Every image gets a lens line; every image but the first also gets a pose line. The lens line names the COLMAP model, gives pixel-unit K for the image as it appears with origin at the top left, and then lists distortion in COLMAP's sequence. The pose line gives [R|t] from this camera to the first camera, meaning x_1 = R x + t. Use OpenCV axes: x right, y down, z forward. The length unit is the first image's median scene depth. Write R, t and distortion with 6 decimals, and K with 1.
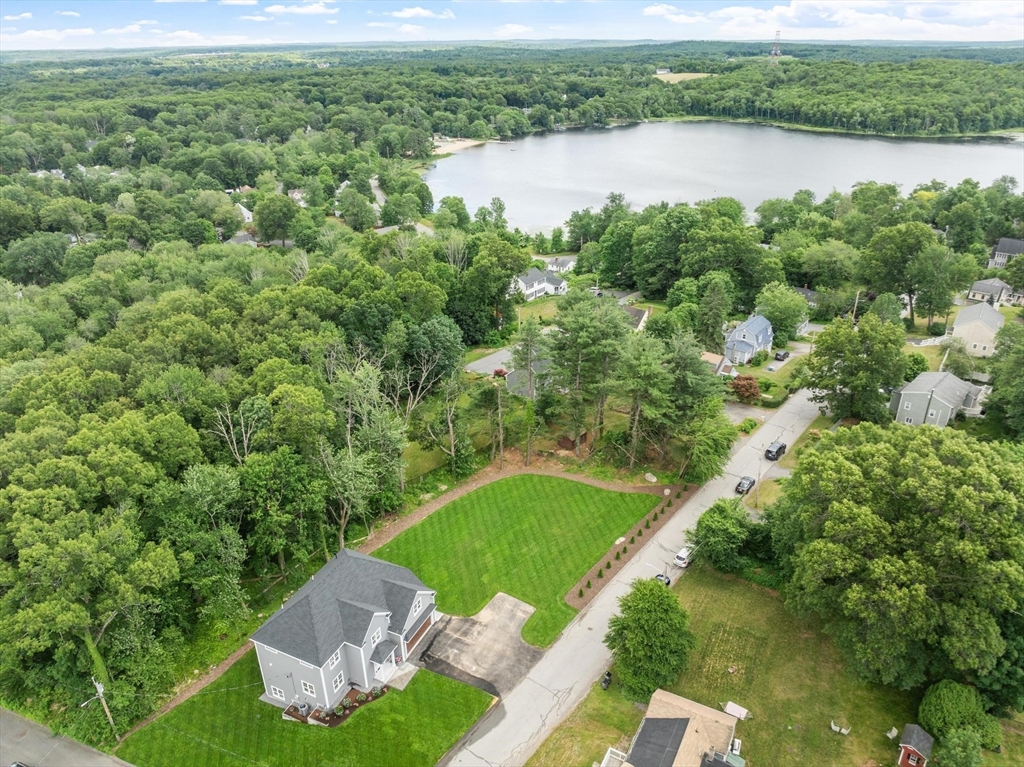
lens RADIAL K [[721.5, 0, 515.3], [0, 721.5, 389.9], [0, 0, 1]] dist [-0.036573, 0.003150]
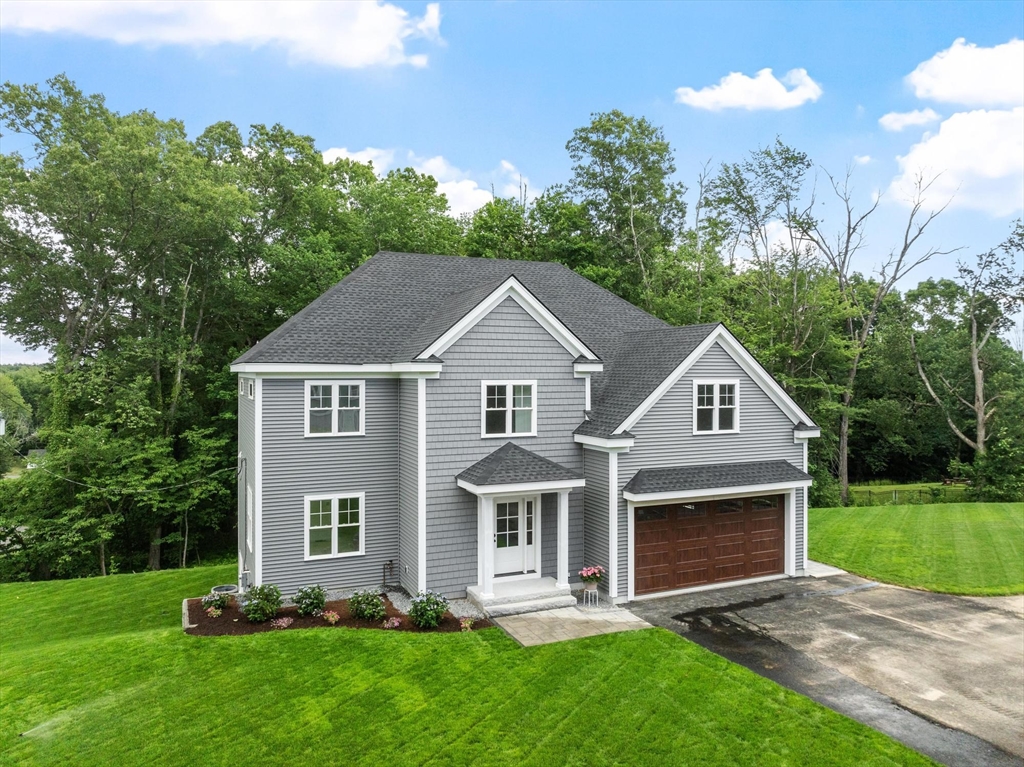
lens RADIAL K [[721.5, 0, 516.5], [0, 721.5, 372.1], [0, 0, 1]] dist [-0.036573, 0.003150]
pose [[0.749365, 0.002822, -0.662151, -0.019075], [-0.297889, 0.894519, -0.333313, 0.370409], [0.591366, 0.447020, 0.671162, 0.728311]]
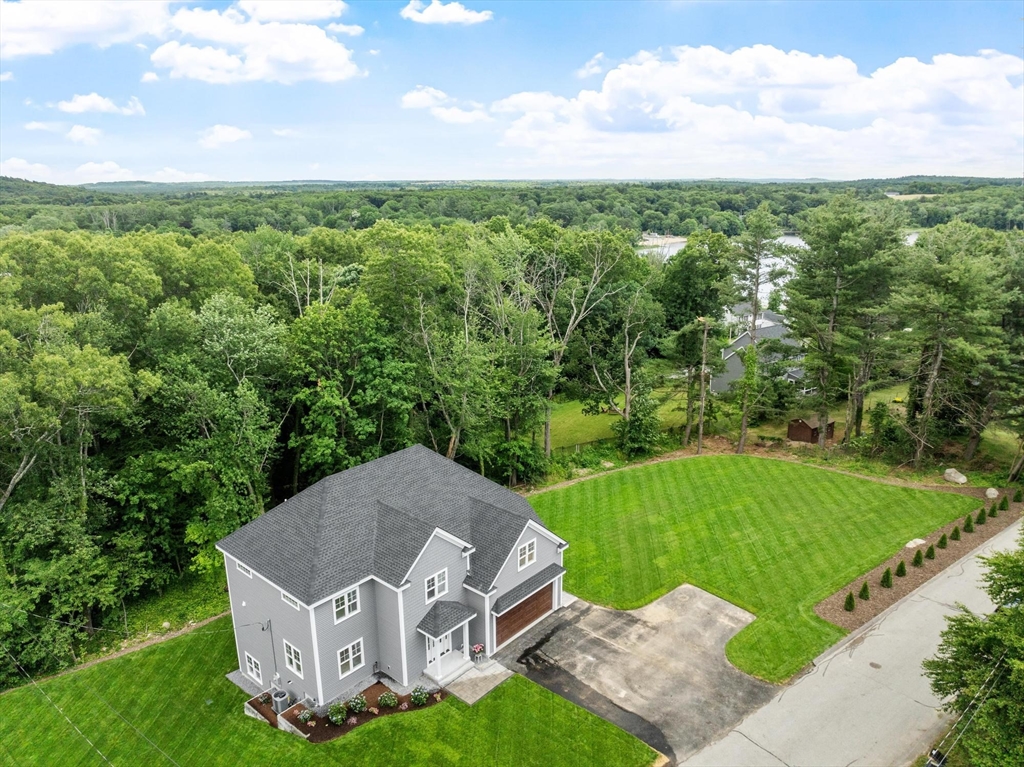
lens RADIAL K [[721.5, 0, 513.7], [0, 721.5, 385.2], [0, 0, 1]] dist [-0.036573, 0.003150]
pose [[0.960125, 0.079096, -0.268147, -0.013950], [-0.125552, 0.978972, -0.160779, 0.248586], [0.249792, 0.188034, 0.949867, 0.444479]]
